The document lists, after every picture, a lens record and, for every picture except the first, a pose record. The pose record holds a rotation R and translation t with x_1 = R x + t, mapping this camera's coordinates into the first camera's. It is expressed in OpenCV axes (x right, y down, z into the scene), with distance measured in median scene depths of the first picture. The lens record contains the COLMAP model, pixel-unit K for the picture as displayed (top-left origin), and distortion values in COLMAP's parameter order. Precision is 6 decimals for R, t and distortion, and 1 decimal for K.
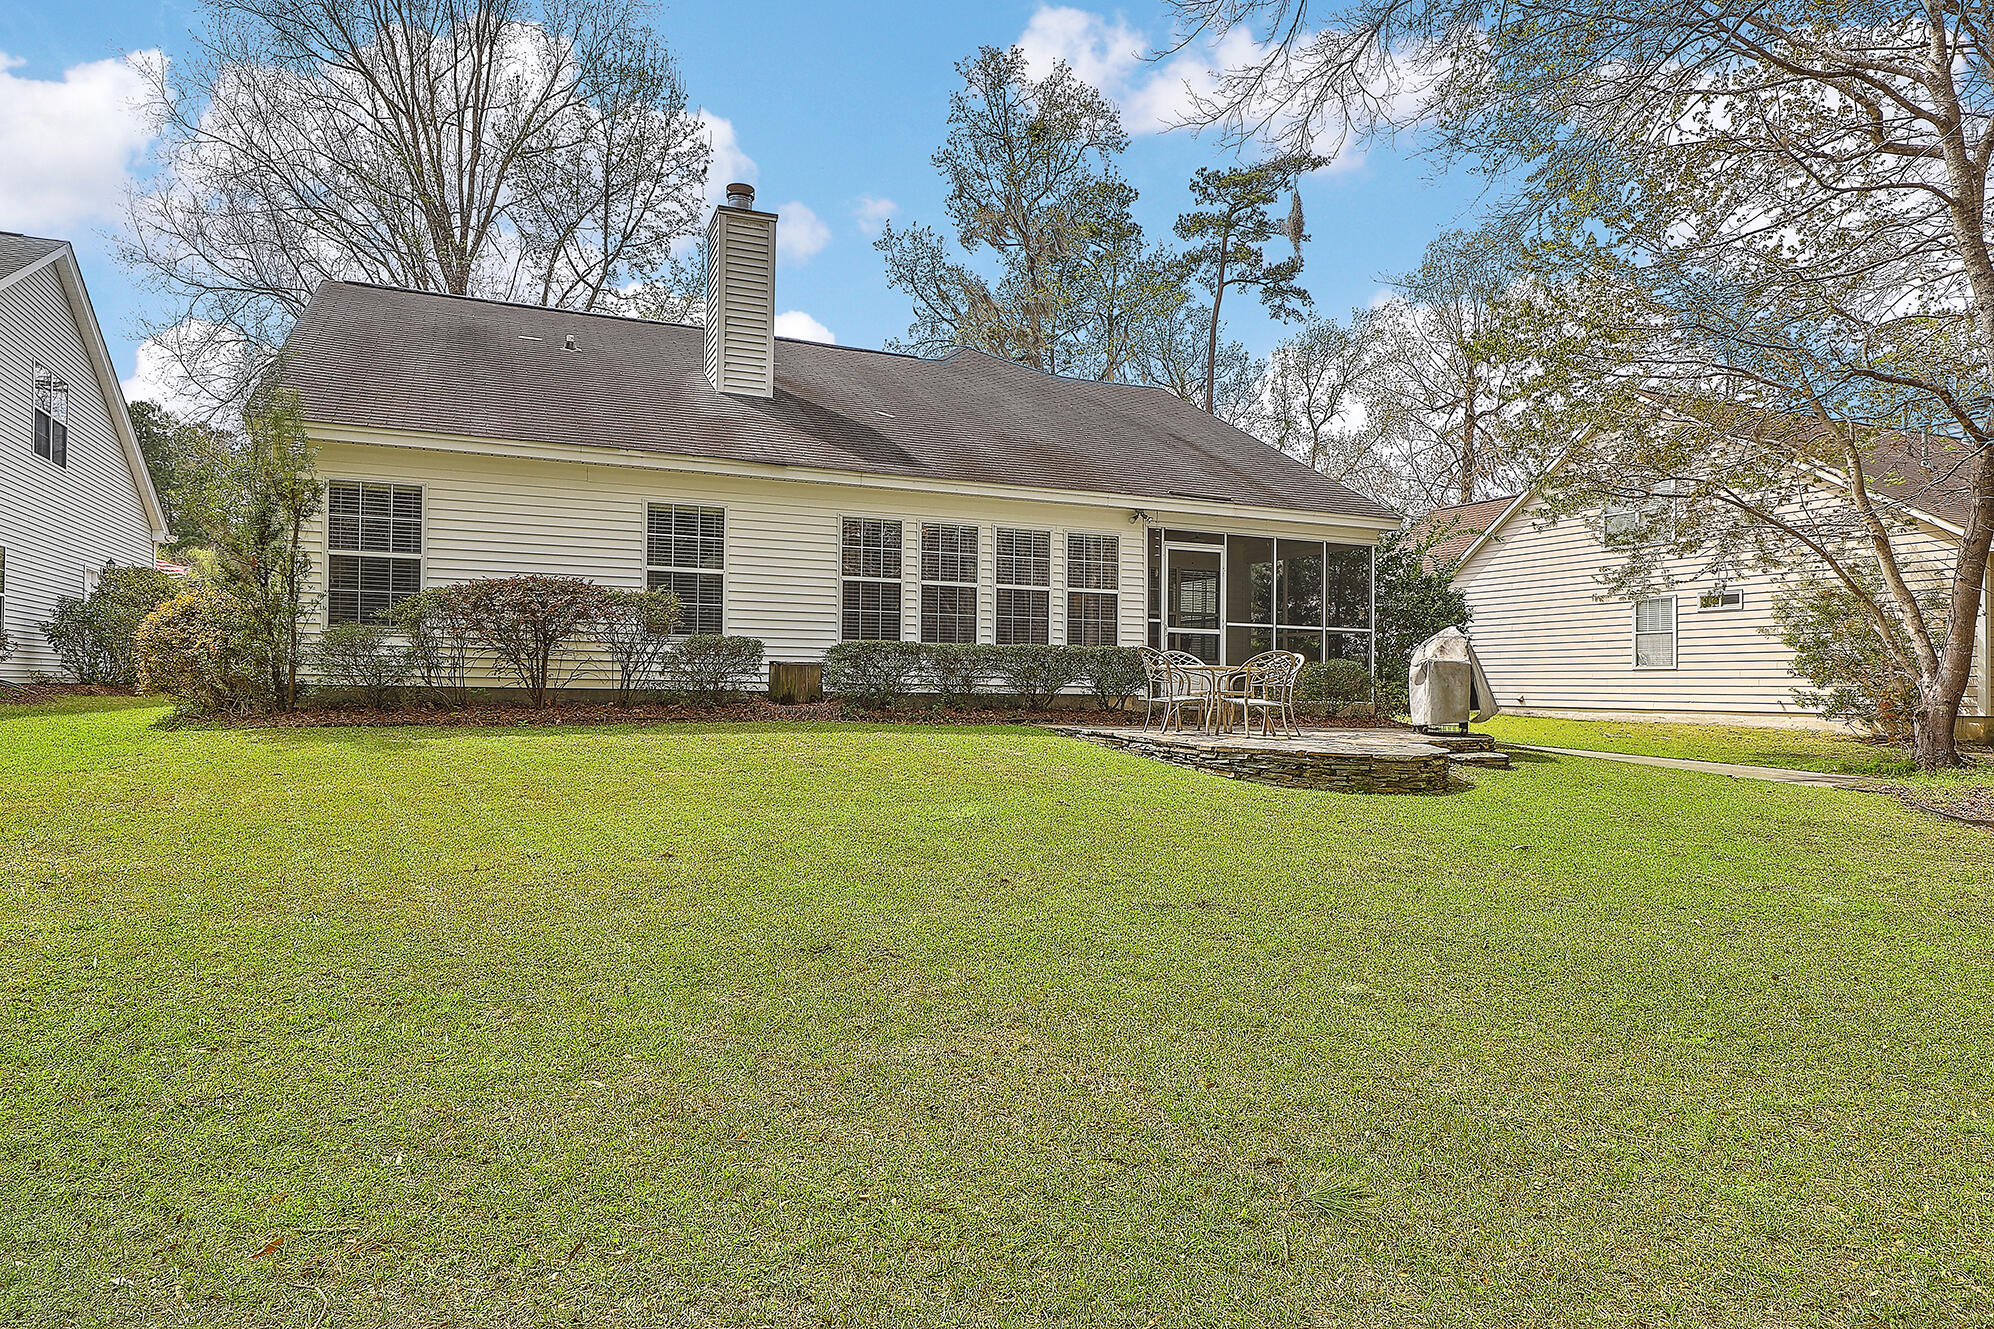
lens RADIAL K [[1201.5, 0, 1000.6], [0, 1201.5, 638.4], [0, 0, 1]] dist [0.003925, -0.001288]
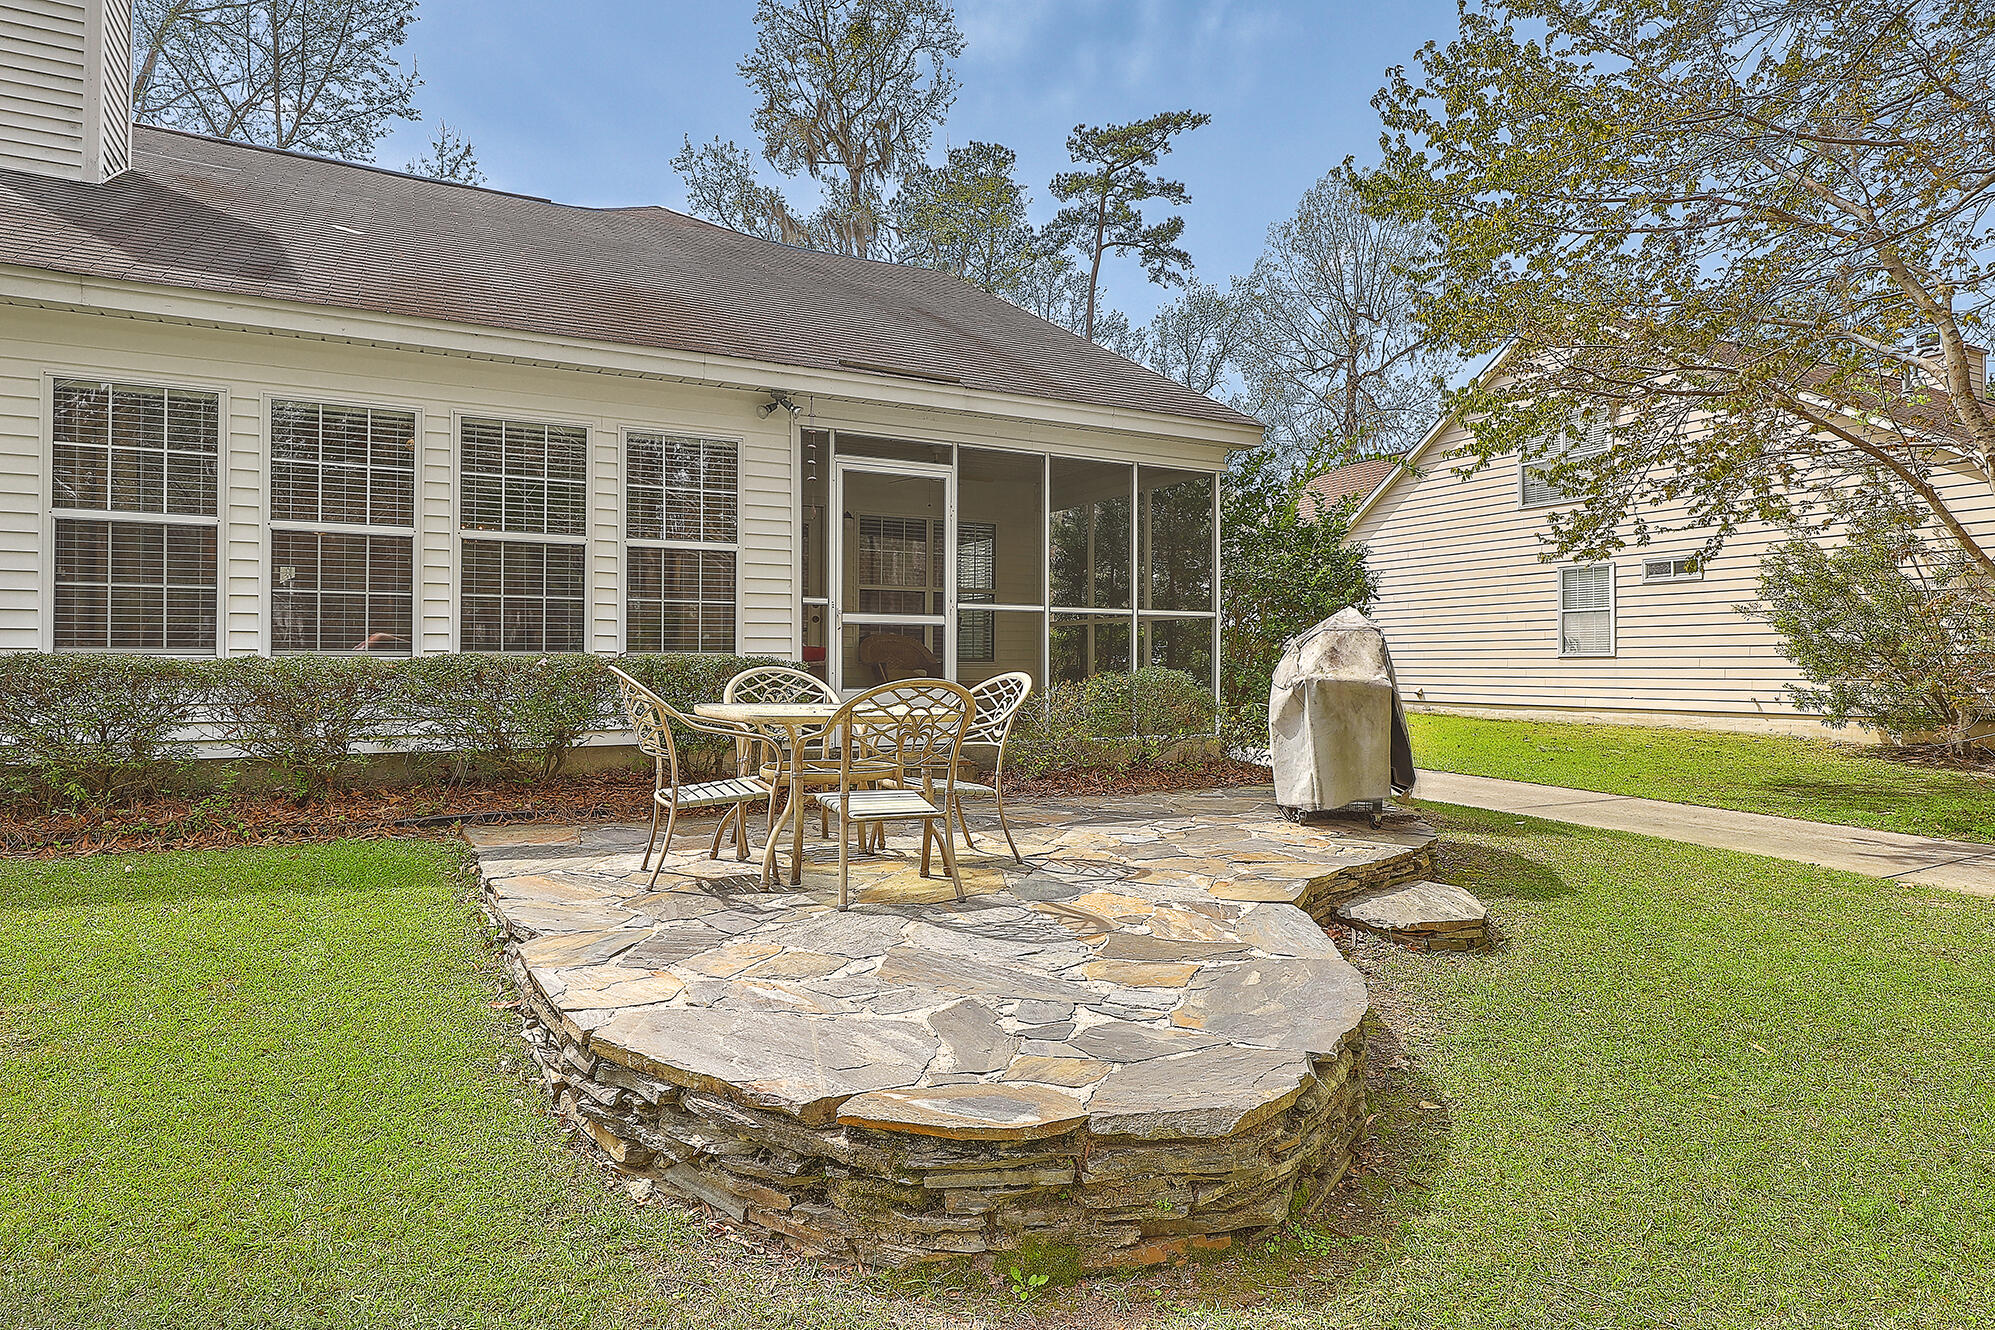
lens RADIAL K [[1141.5, 0, 1001.8], [0, 1141.5, 657.6], [0, 0, 1]] dist [0.024832, 0.000100]
pose [[0.996736, -0.010727, 0.080019, 0.152567], [0.007774, 0.999280, 0.037130, -0.007131], [-0.080360, -0.036387, 0.996102, 0.428427]]
